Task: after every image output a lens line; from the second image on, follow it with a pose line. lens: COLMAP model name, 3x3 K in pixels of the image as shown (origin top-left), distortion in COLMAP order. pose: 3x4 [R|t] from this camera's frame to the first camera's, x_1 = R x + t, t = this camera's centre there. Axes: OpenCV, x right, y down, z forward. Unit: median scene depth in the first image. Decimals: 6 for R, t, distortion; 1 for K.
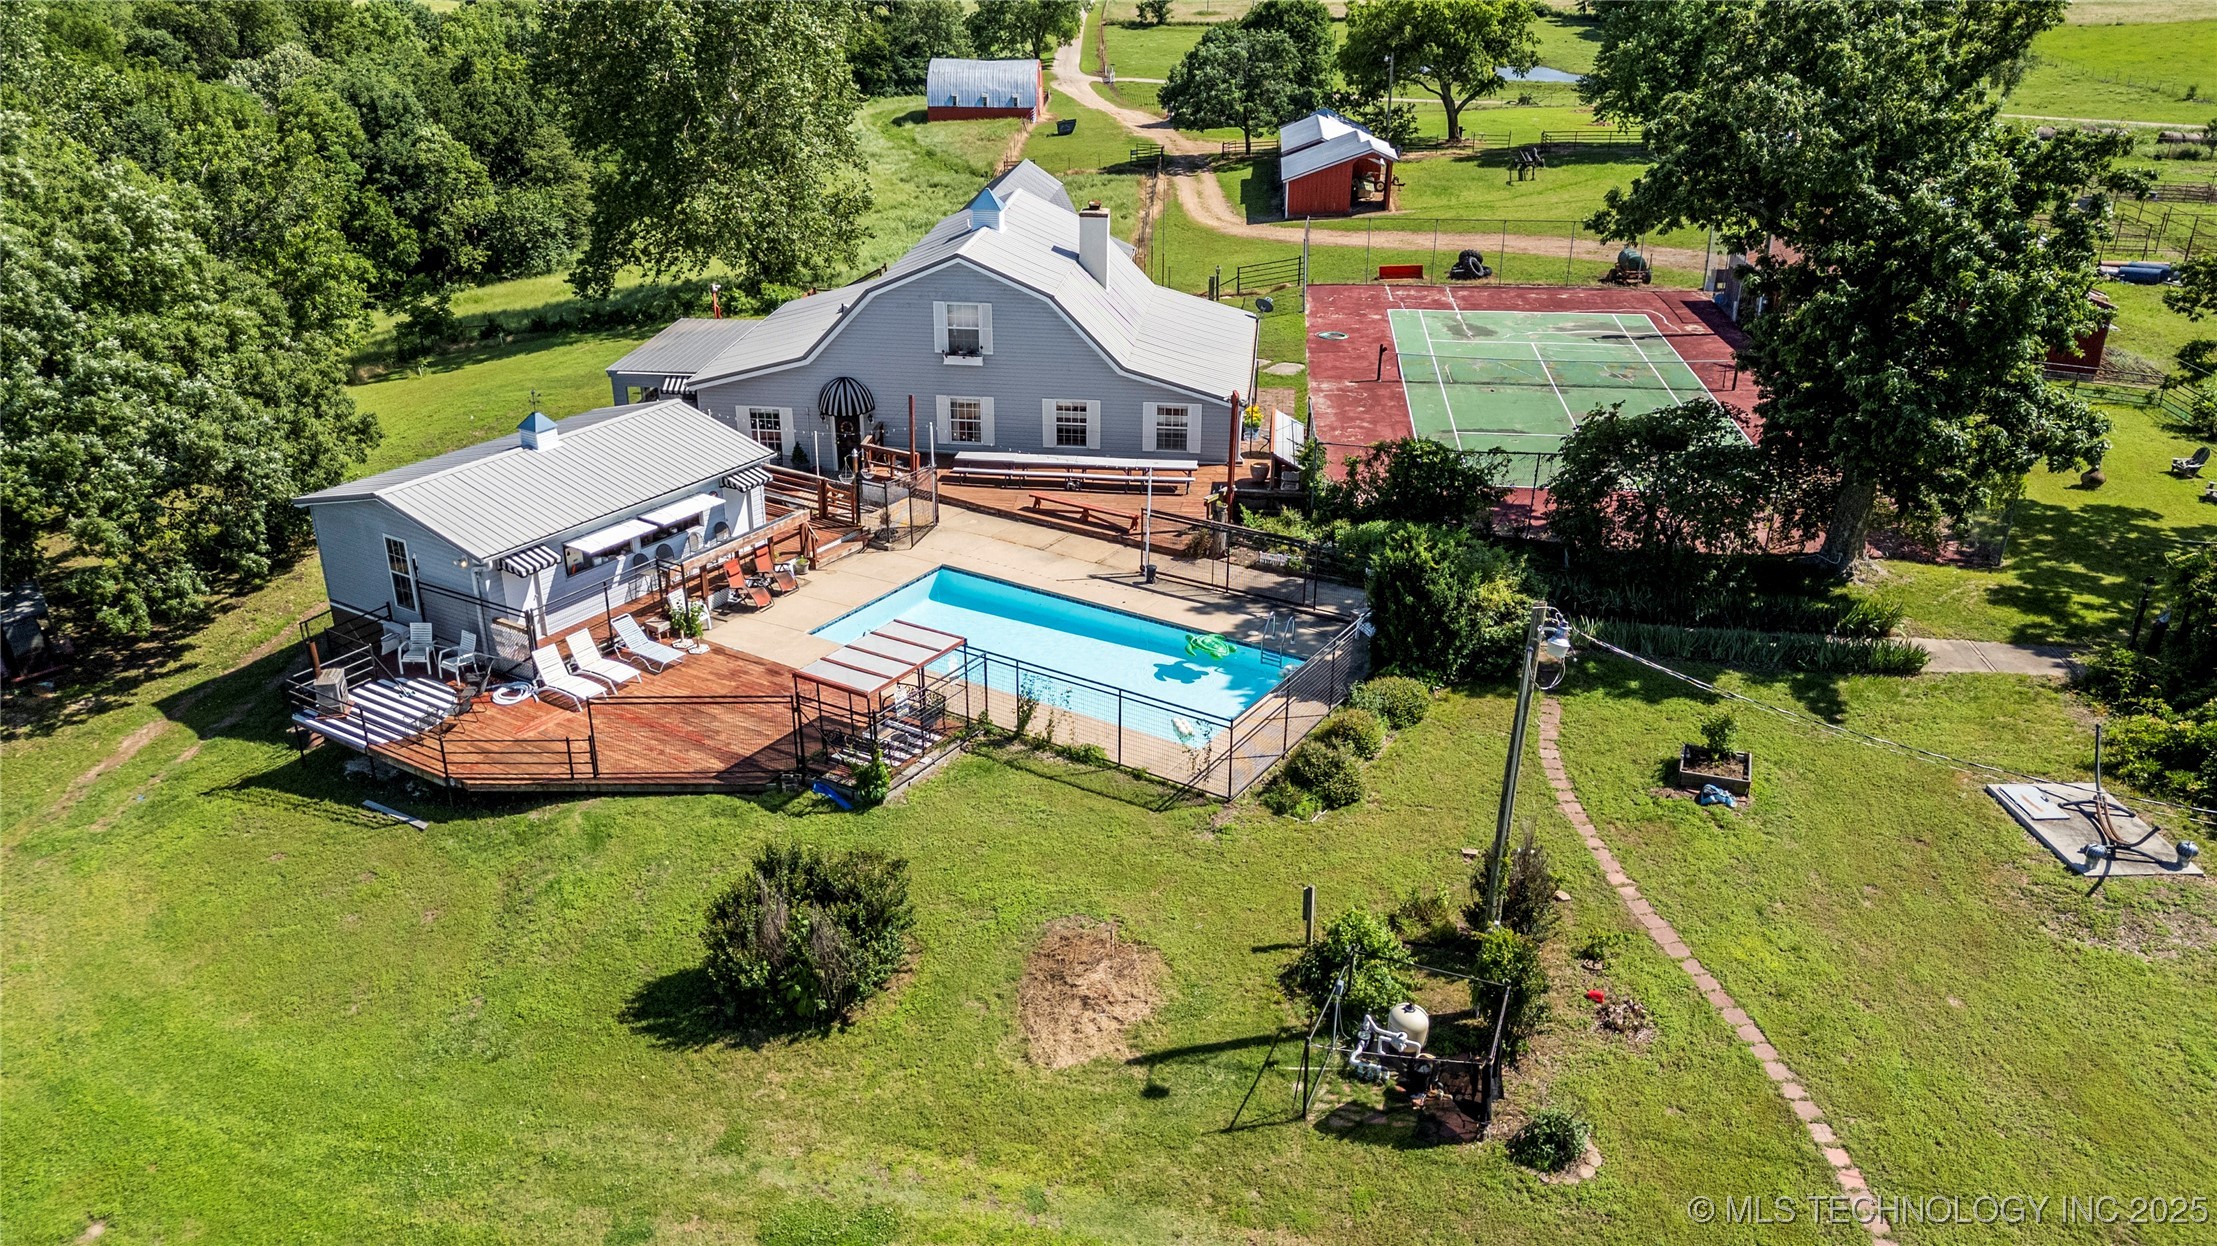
lens RADIAL K [[1684.3, 0, 1108.5], [0, 1684.3, 623.0], [0, 0, 1]] dist [0.115458, -0.178517]
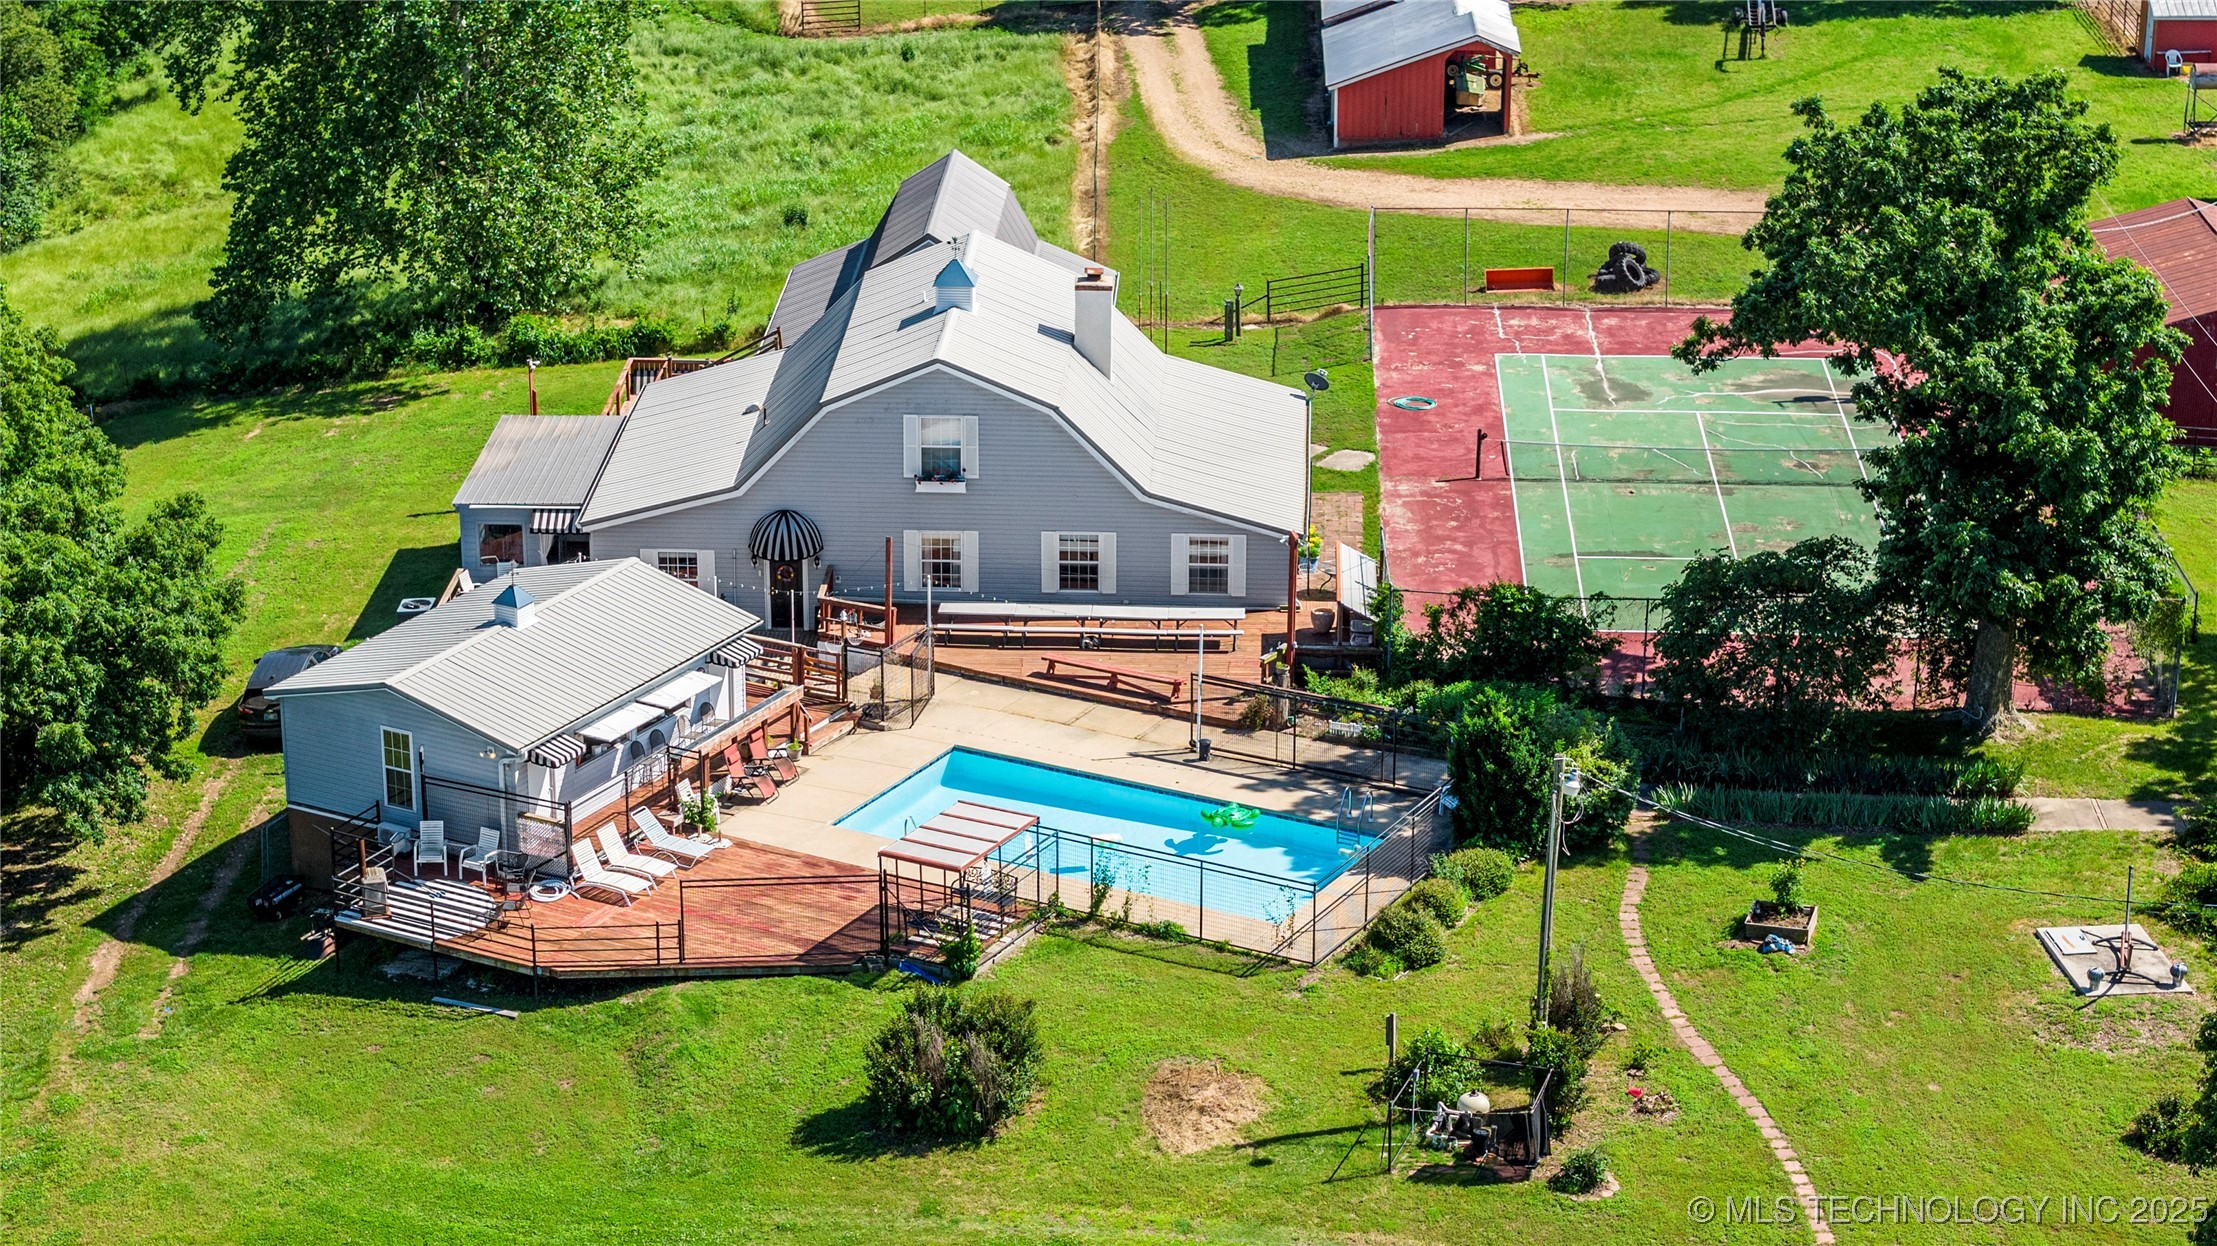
lens RADIAL K [[4442.4, 0, 1108.5], [0, 4442.4, 623.0], [0, 0, 1]] dist [-0.069676, 0.223405]
pose [[0.998392, -0.023824, 0.051434, -0.167096], [0.027156, 0.997511, -0.065078, 0.063357], [-0.049756, 0.066370, 0.996554, -1.518892]]
